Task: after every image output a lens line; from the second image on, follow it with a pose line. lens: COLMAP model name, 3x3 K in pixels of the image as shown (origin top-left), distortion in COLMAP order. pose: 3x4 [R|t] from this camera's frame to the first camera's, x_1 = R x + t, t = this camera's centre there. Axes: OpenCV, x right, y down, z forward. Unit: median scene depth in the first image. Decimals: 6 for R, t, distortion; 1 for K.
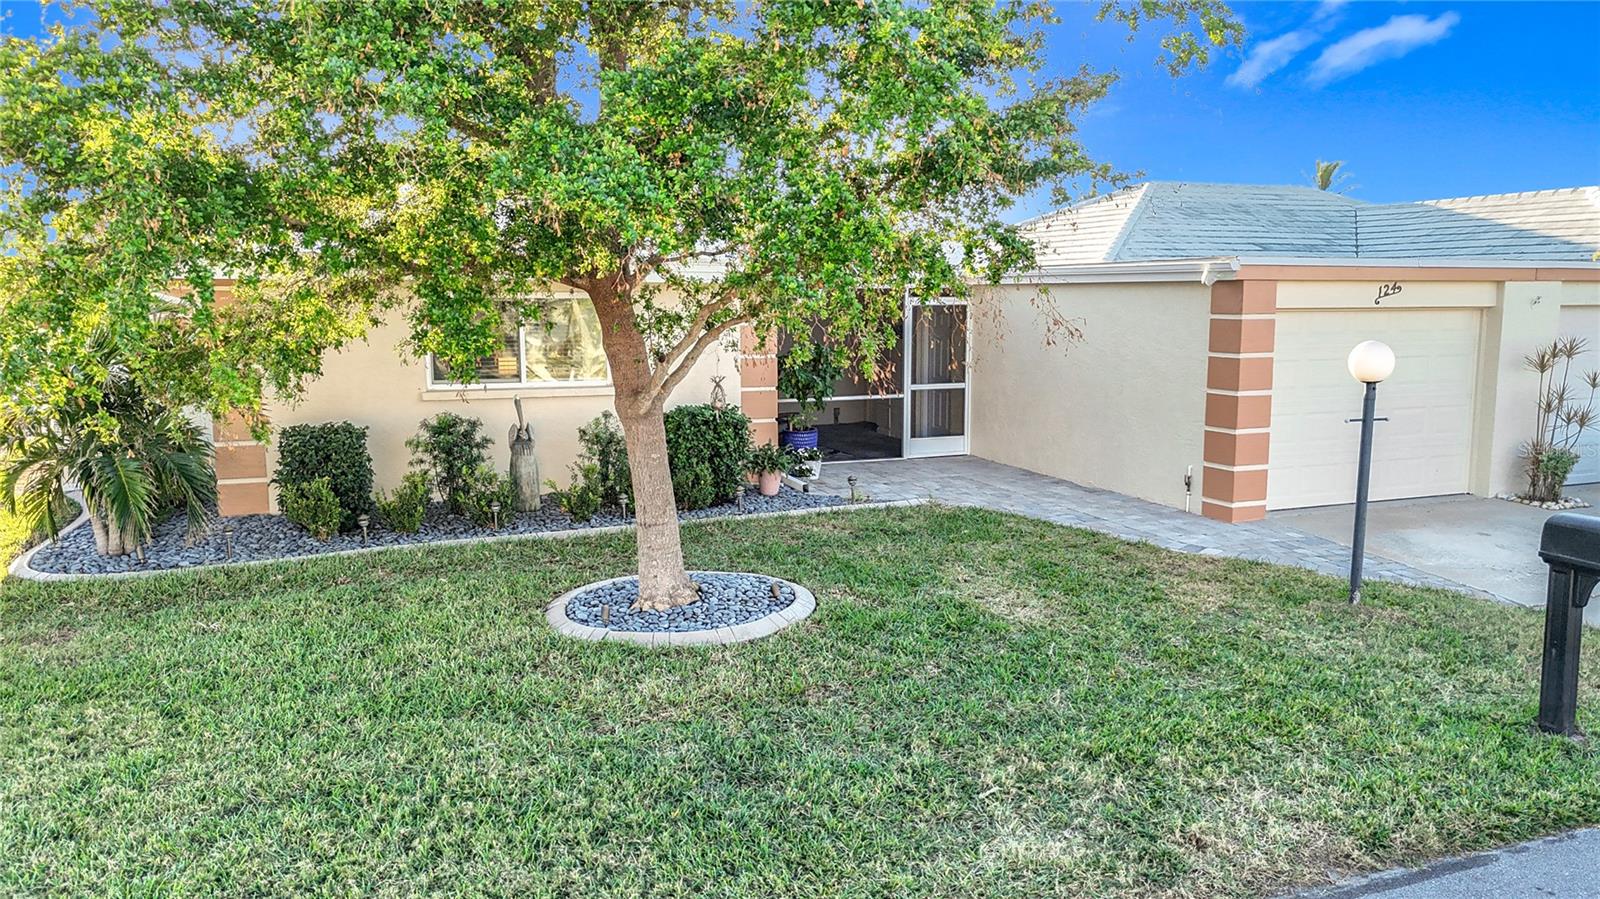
lens RADIAL K [[1167.7, 0, 804.7], [0, 1167.7, 459.5], [0, 0, 1]] dist [0.075072, -0.074186]
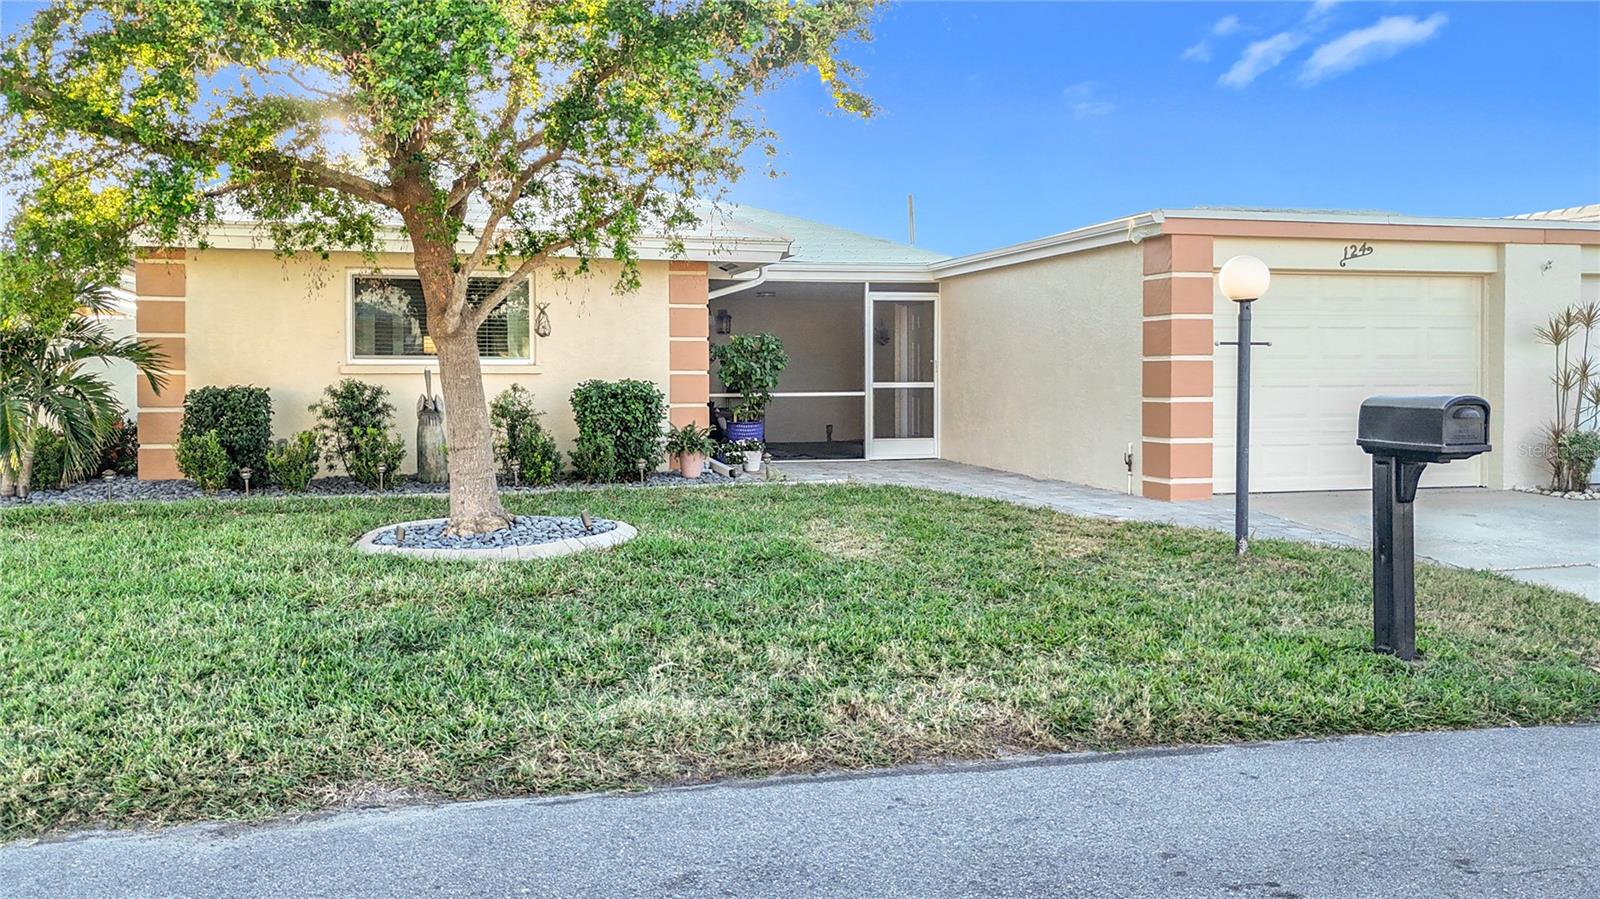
lens RADIAL K [[1184.0, 0, 800.0], [0, 1184.0, 449.5], [0, 0, 1]] dist [0.065620, -0.040726]
pose [[0.988235, 0.000998, -0.152938, 0.220003], [-0.017403, 0.994217, -0.105968, 0.115225], [0.151948, 0.107383, 0.982538, 0.053812]]
